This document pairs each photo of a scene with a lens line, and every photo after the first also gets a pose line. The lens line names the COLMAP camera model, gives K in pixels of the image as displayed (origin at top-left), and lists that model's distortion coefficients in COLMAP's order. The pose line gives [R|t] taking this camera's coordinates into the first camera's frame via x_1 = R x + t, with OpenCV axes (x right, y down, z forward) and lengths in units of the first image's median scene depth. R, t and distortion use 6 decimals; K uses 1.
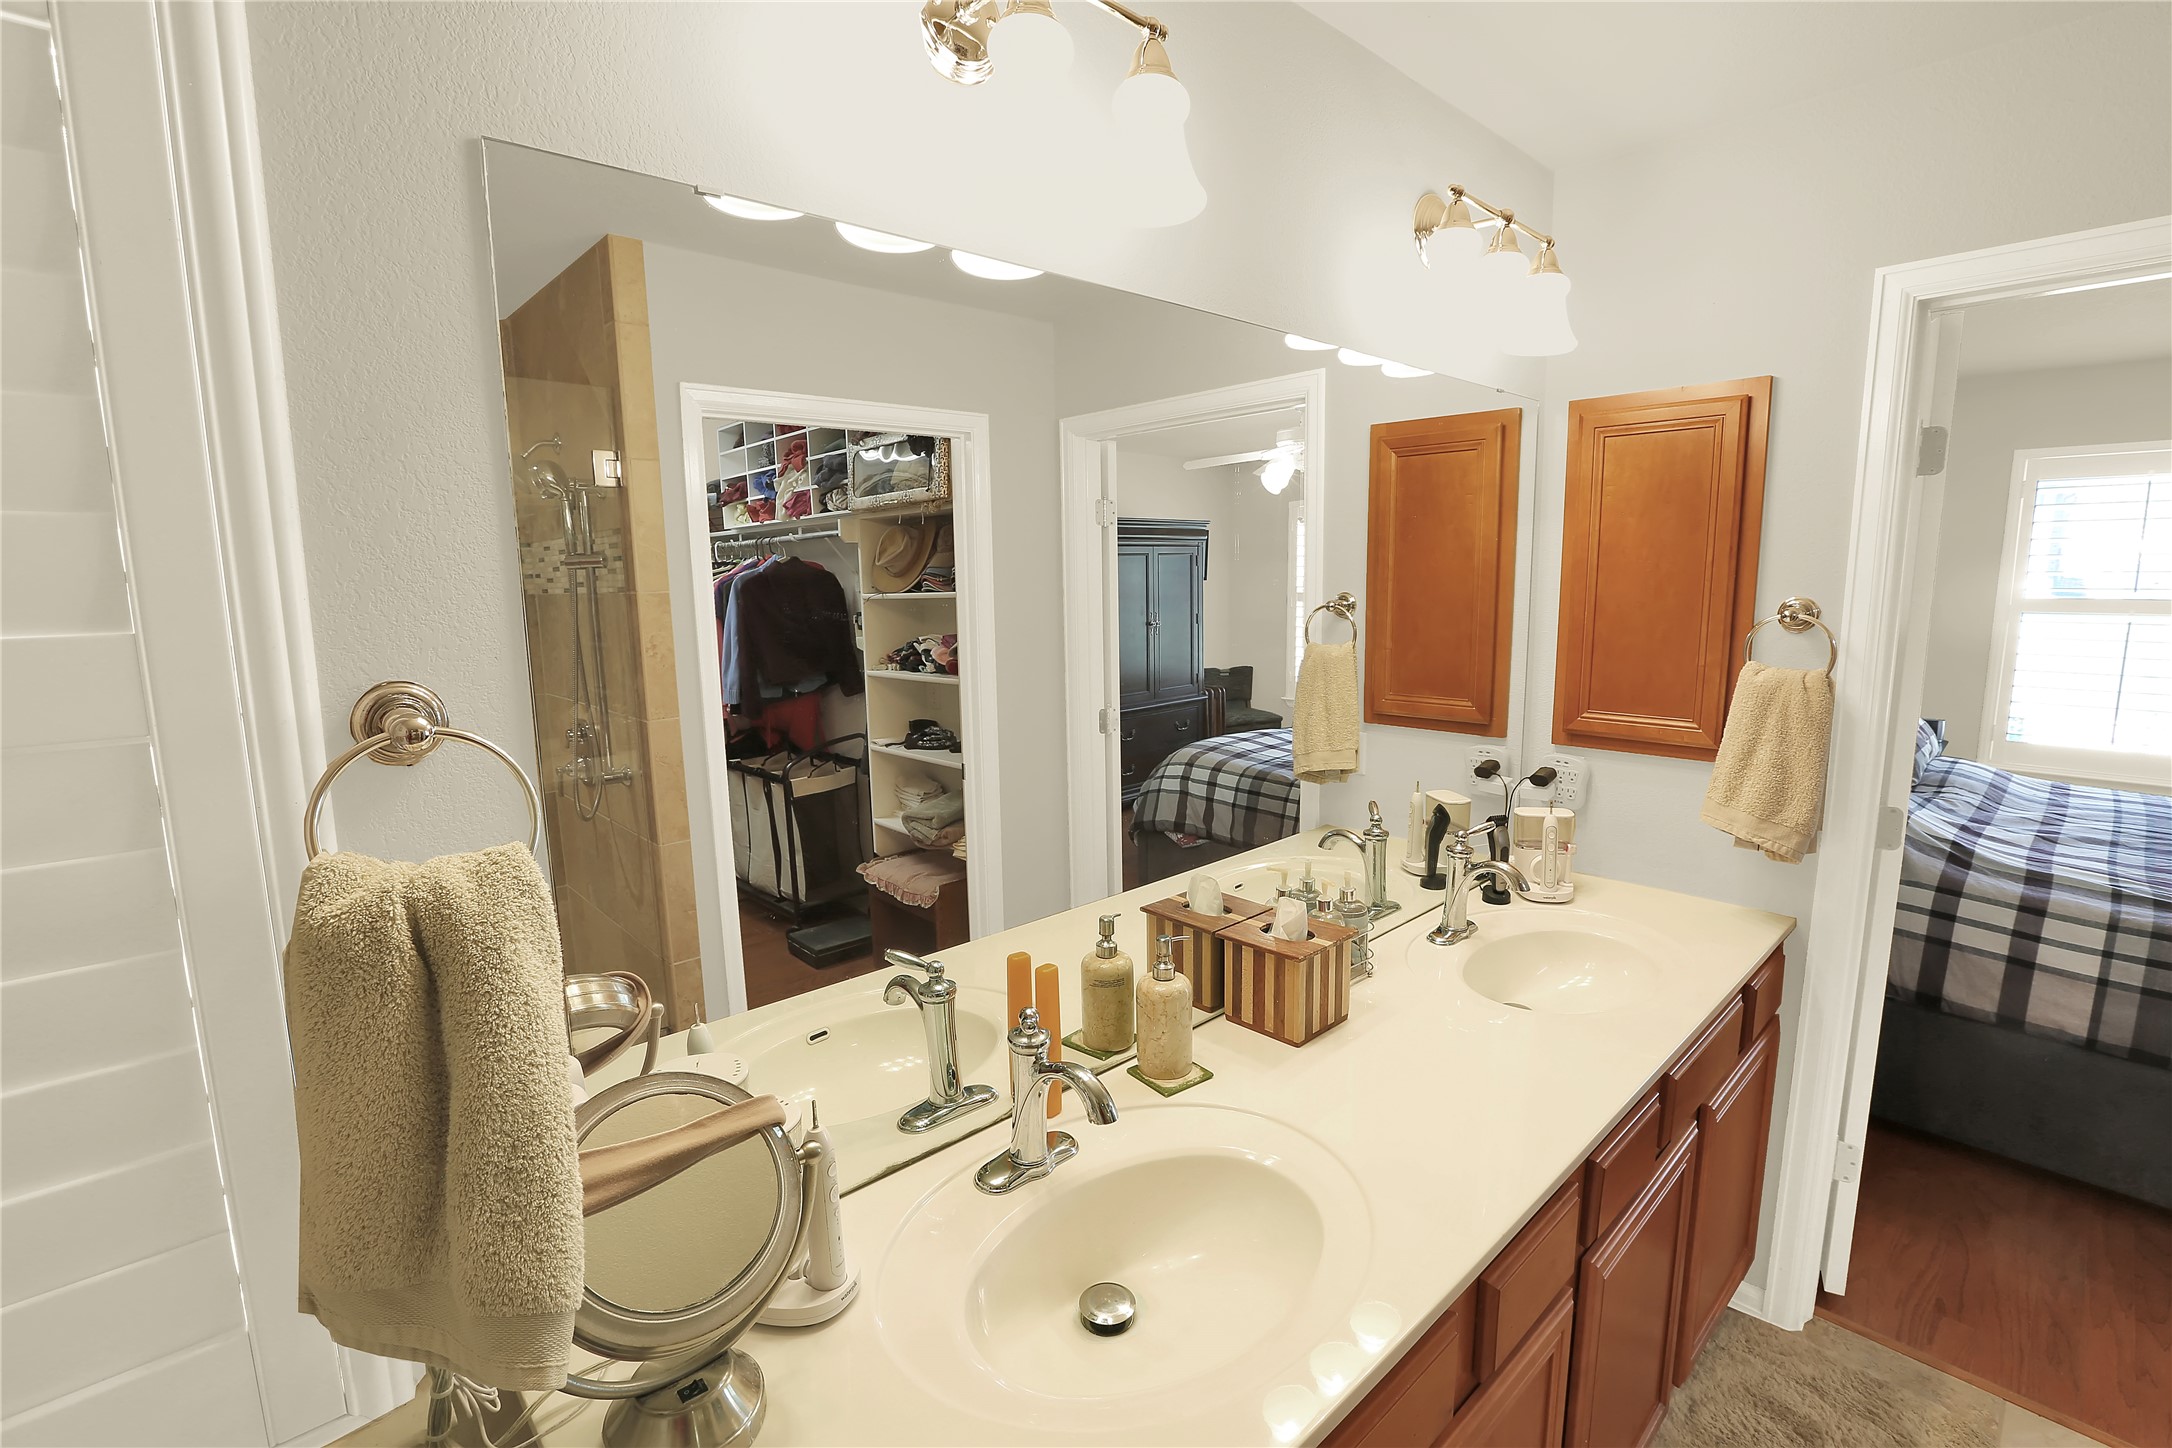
lens RADIAL K [[981.4, 0, 1083.3], [0, 981.4, 722.9], [0, 0, 1]] dist [-0.059034, 0.021617]
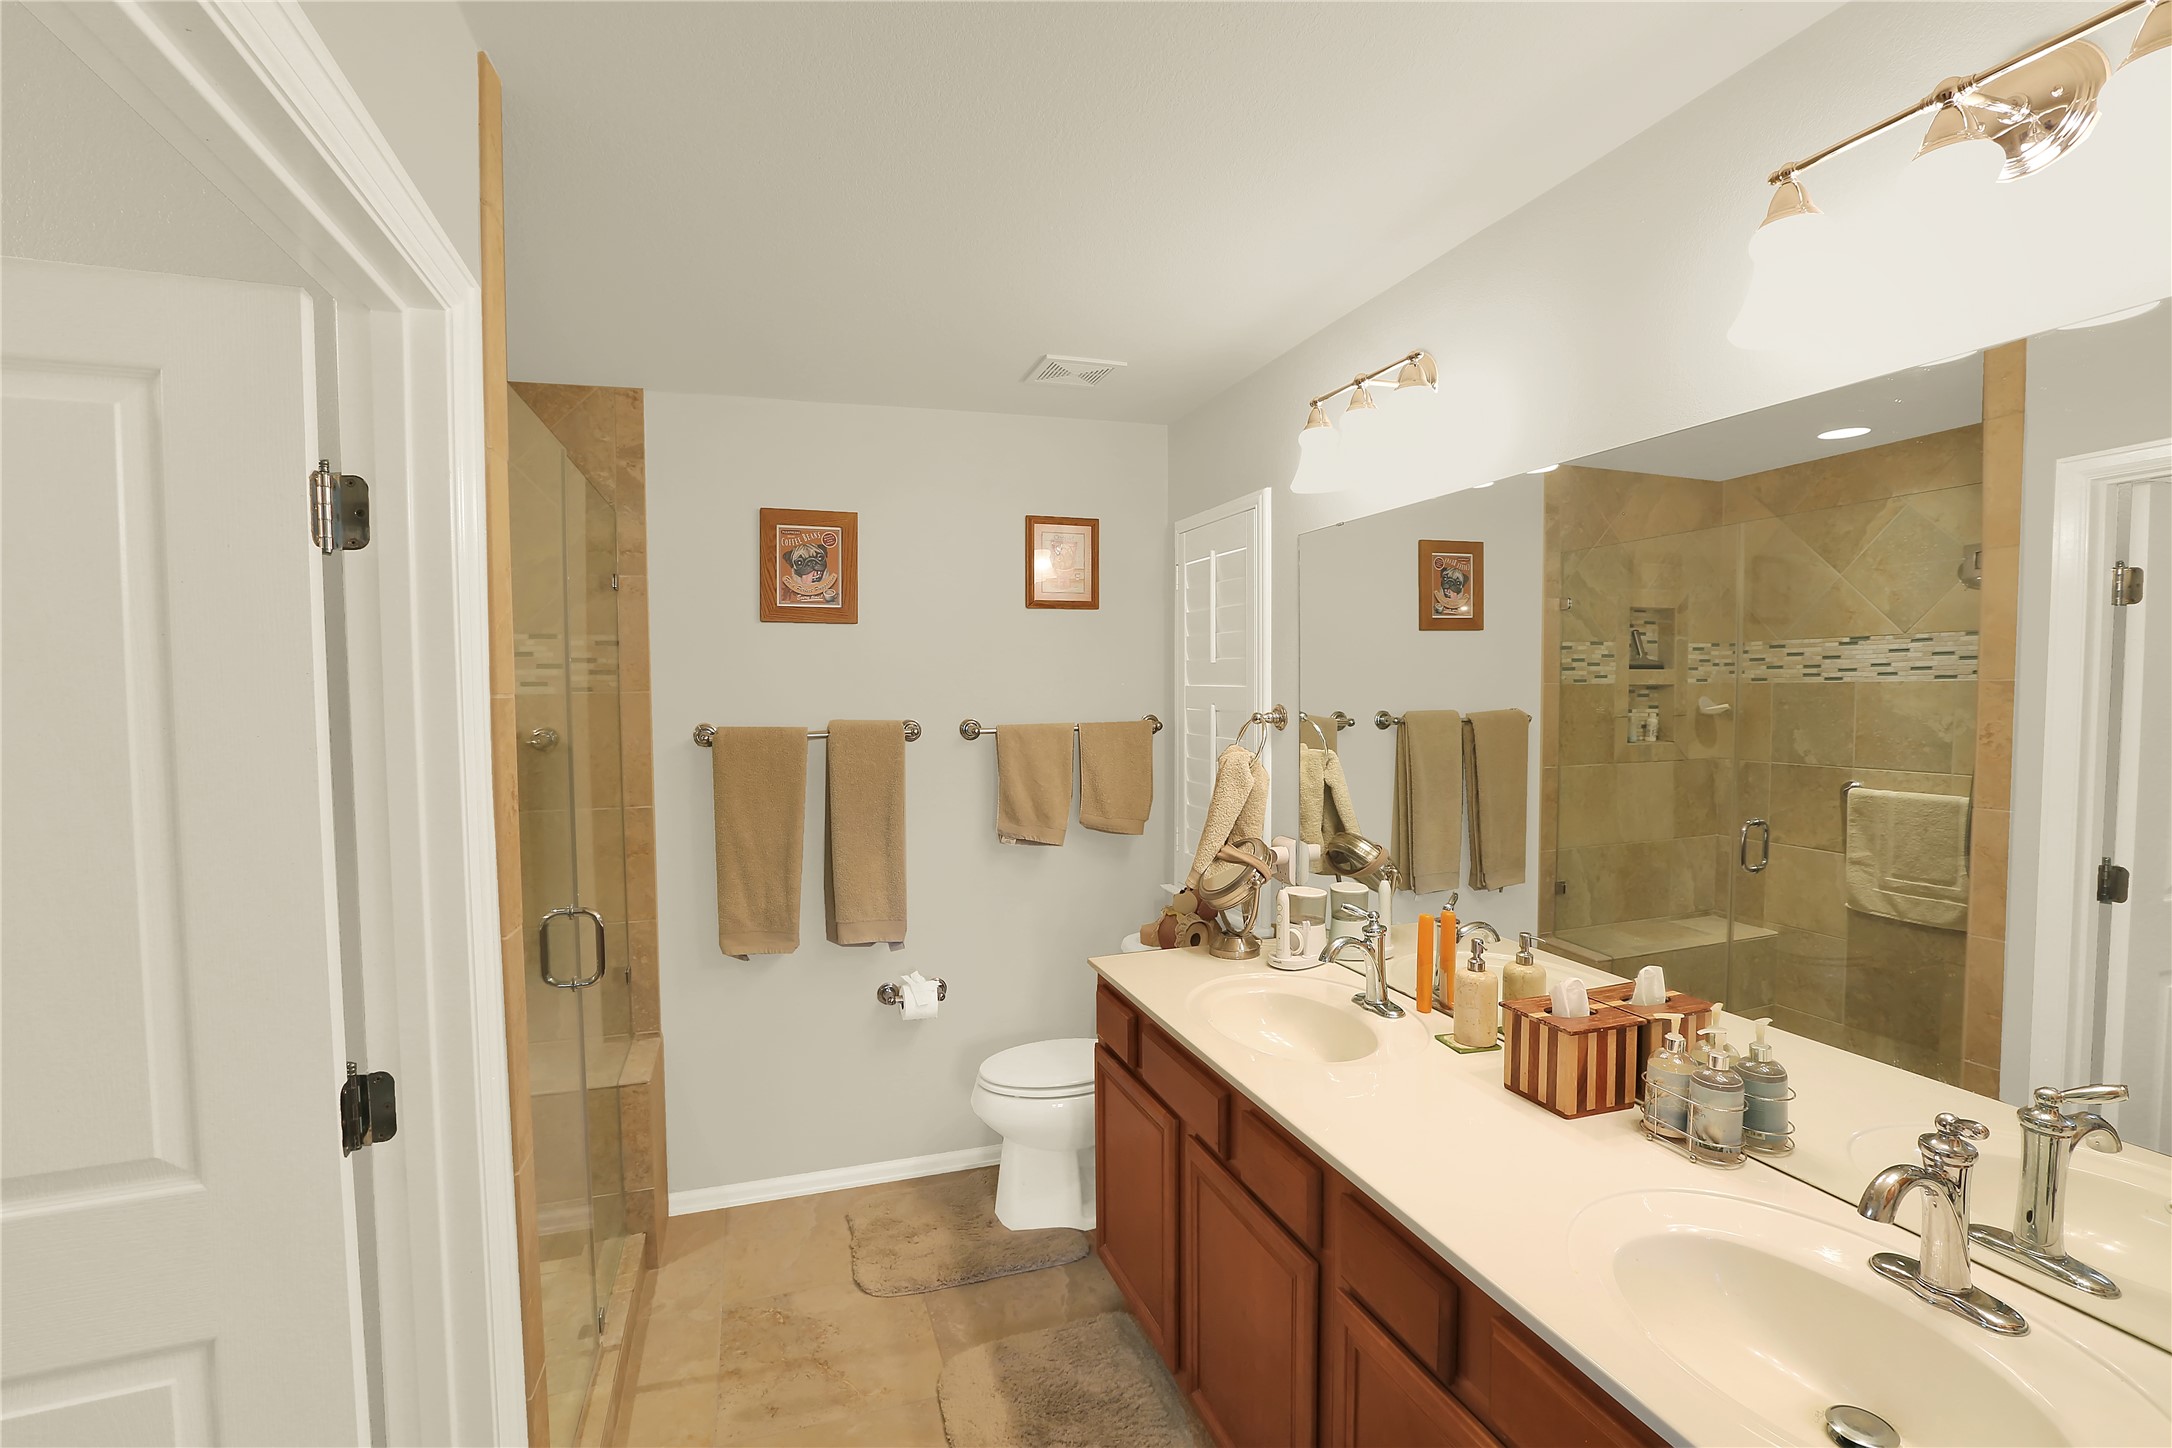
lens RADIAL K [[981.4, 0, 1083.3], [0, 981.4, 722.9], [0, 0, 1]] dist [-0.059034, 0.021617]
pose [[-0.370657, 0.069126, -0.926194, 1.012079], [-0.127193, 0.984053, 0.124346, -0.117876], [0.920019, 0.163895, -0.355954, 0.619213]]
